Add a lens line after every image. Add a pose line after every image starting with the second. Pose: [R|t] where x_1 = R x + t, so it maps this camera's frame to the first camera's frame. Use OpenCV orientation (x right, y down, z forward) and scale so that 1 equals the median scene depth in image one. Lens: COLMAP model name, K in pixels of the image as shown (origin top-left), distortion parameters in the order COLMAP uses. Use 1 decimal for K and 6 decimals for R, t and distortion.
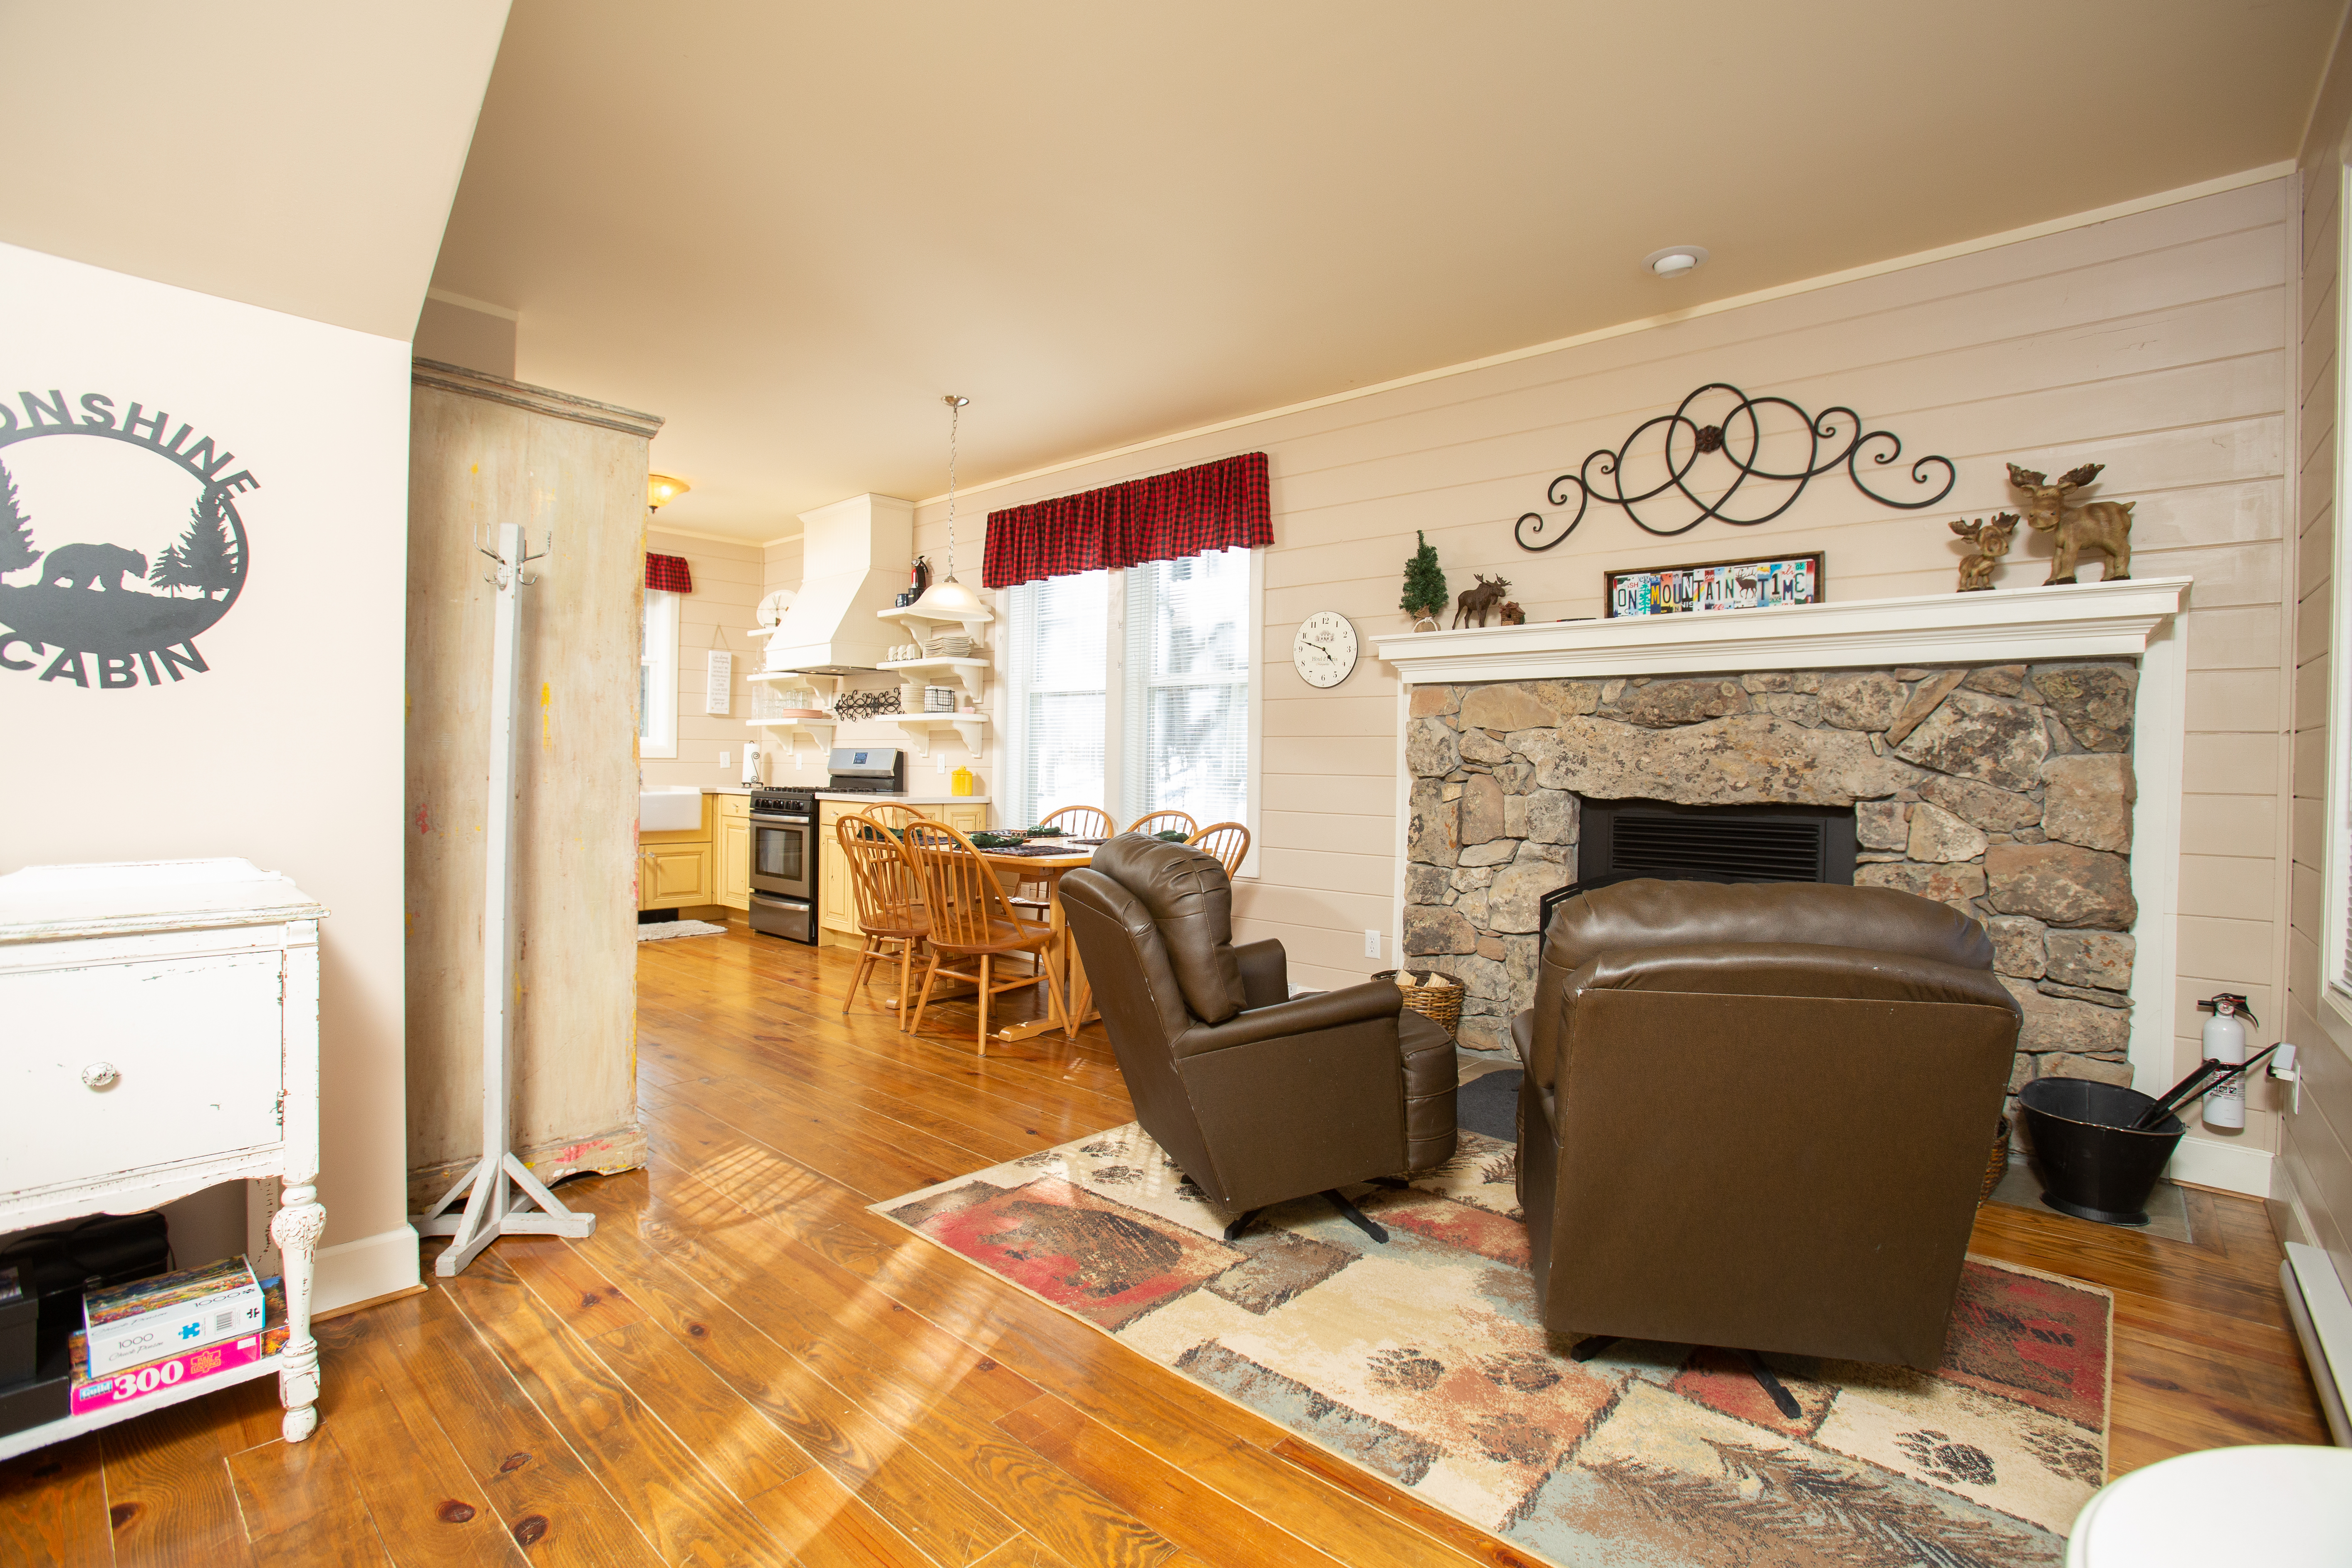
lens RADIAL K [[1076.1, 0, 1174.7], [0, 1076.1, 778.1], [0, 0, 1]] dist [-0.079688, 0.034455]
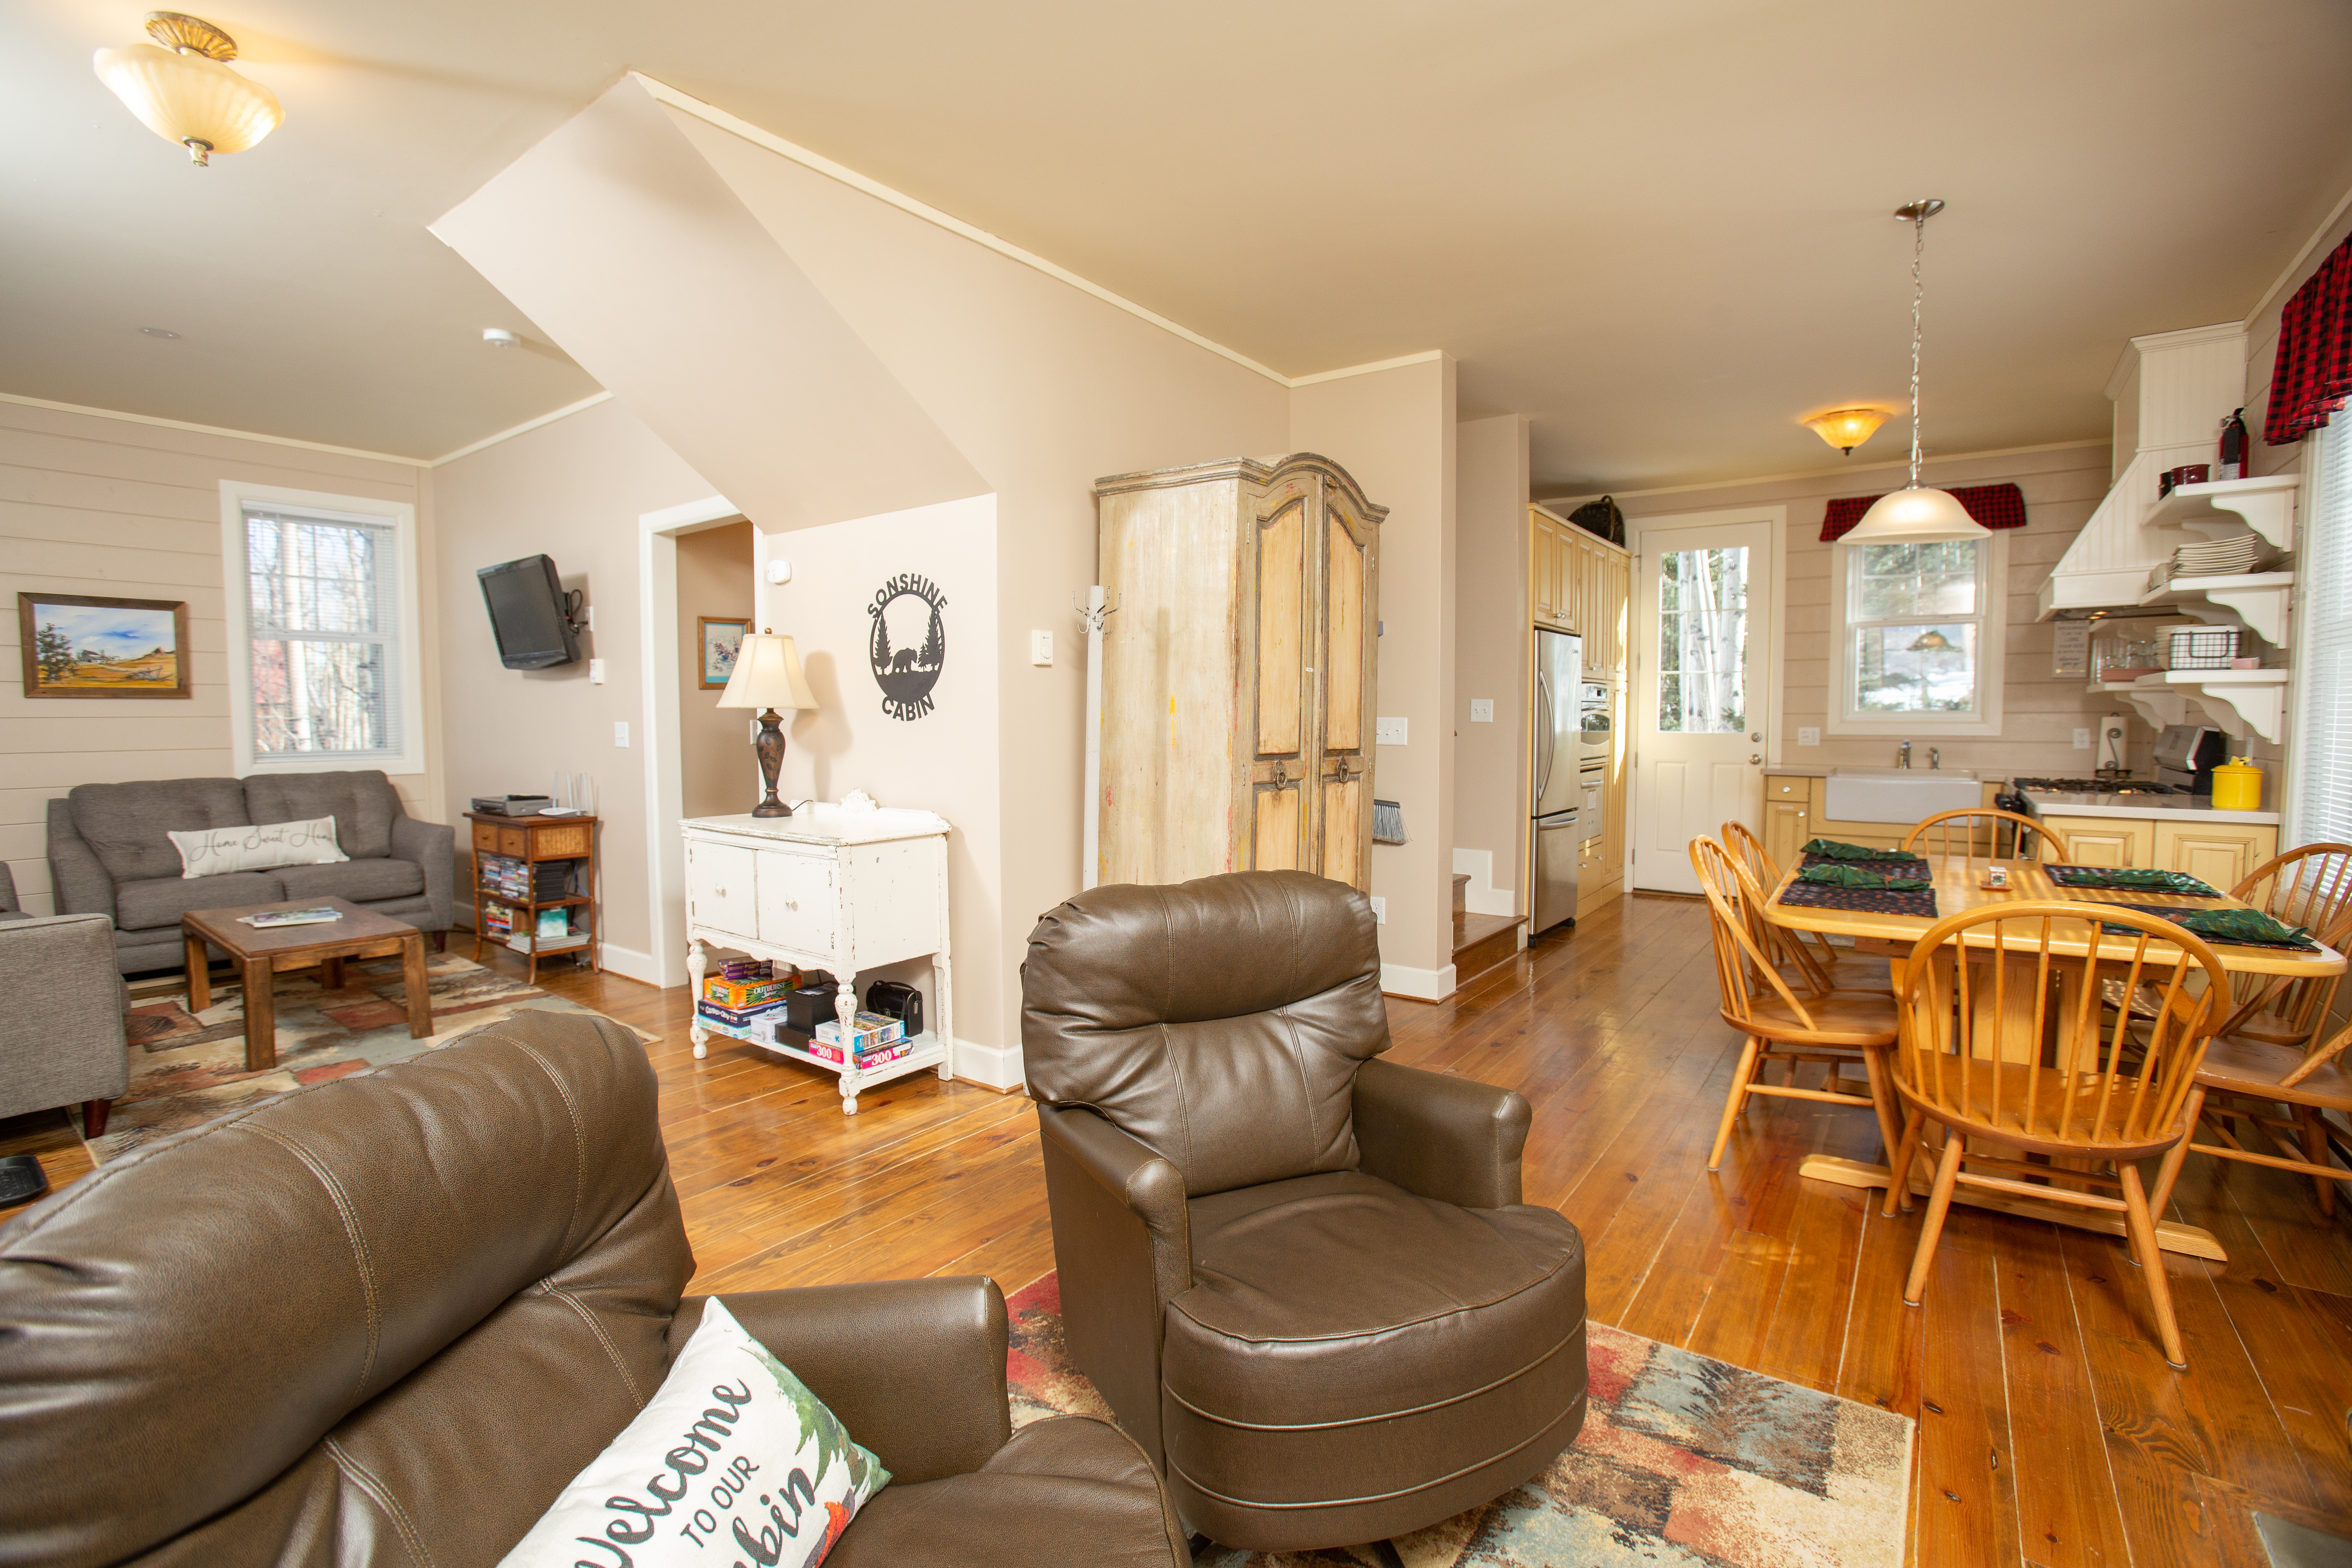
lens RADIAL K [[1076.0, 0, 1174.7], [0, 1076.0, 778.1], [0, 0, 1]] dist [-0.079688, 0.034455]
pose [[0.103639, 0.047303, -0.993490, 0.521252], [-0.009491, 0.998870, 0.046569, -0.037669], [0.994570, 0.004603, 0.103971, 0.628265]]
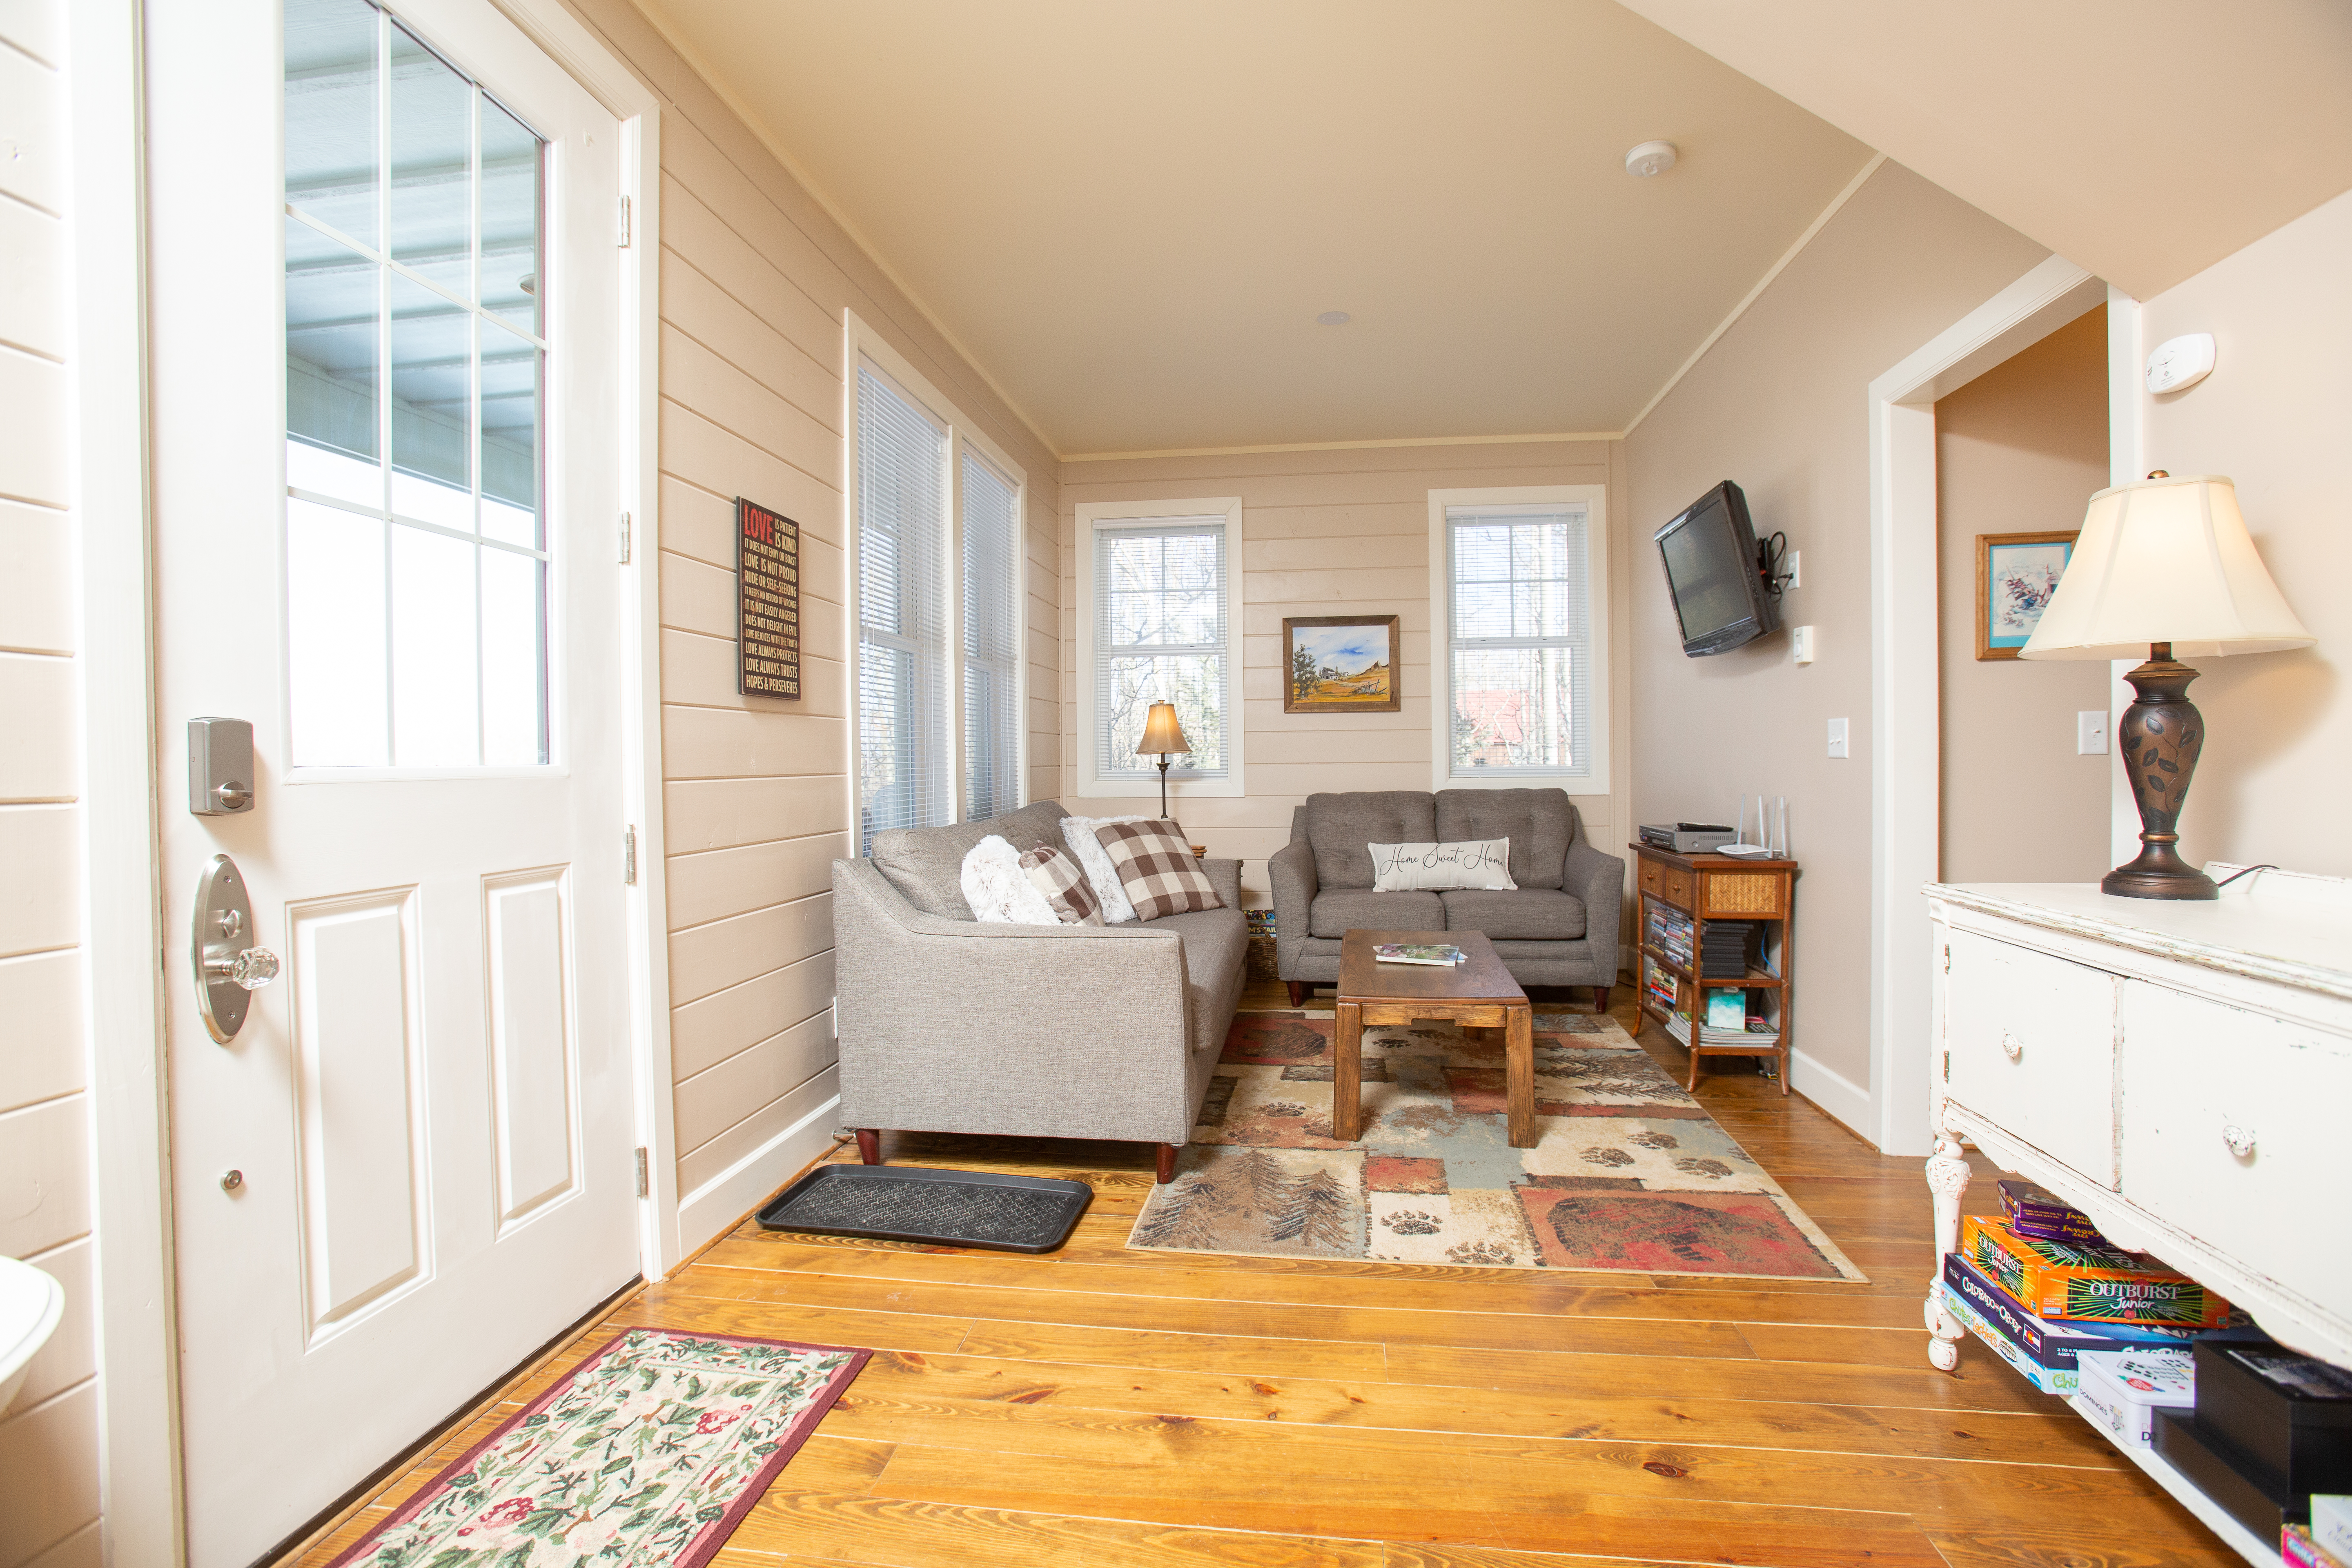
lens RADIAL K [[1076.0, 0, 1174.7], [0, 1076.0, 778.1], [0, 0, 1]] dist [-0.079688, 0.034455]
pose [[-0.825647, 0.004637, -0.564168, 0.054143], [-0.008798, 0.999739, 0.021093, -0.004839], [0.564118, 0.022378, -0.825391, 0.472667]]
